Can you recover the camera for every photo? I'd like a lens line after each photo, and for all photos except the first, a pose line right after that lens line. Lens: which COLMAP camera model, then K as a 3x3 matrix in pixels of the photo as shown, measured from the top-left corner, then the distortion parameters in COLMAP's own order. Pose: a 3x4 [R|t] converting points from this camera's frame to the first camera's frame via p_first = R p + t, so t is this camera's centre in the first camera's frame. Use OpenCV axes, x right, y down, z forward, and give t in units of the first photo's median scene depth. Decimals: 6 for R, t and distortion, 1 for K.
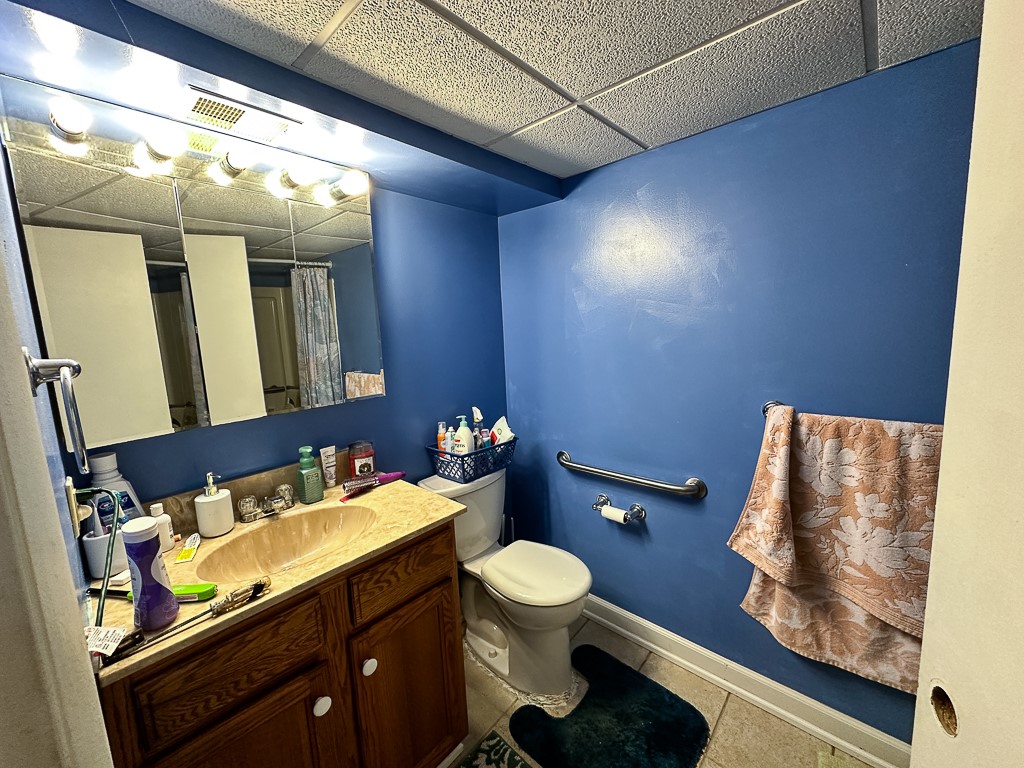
lens RADIAL K [[404.0, 0, 512.5], [0, 404.0, 382.7], [0, 0, 1]] dist [0.003845, 0.000464]
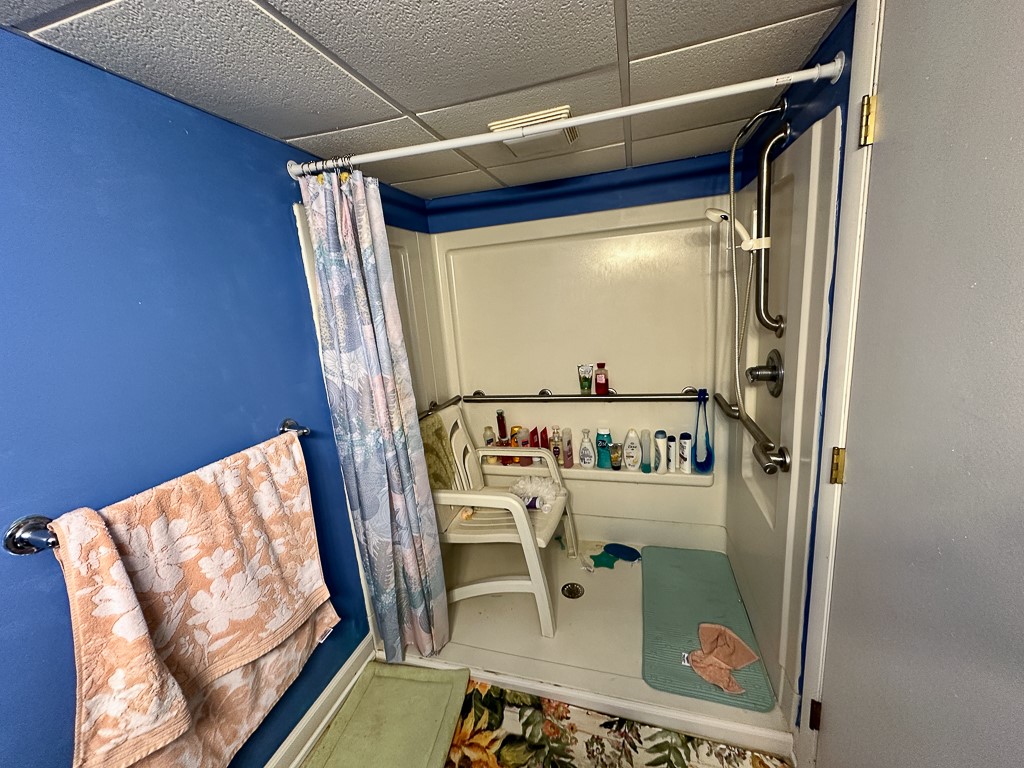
lens RADIAL K [[404.0, 0, 512.2], [0, 404.0, 385.8], [0, 0, 1]] dist [0.003845, 0.000464]
pose [[-0.435696, -0.106501, 0.893771, -0.166495], [0.218652, 0.950708, 0.219875, -0.121776], [-0.873132, 0.291224, -0.390933, 0.624939]]
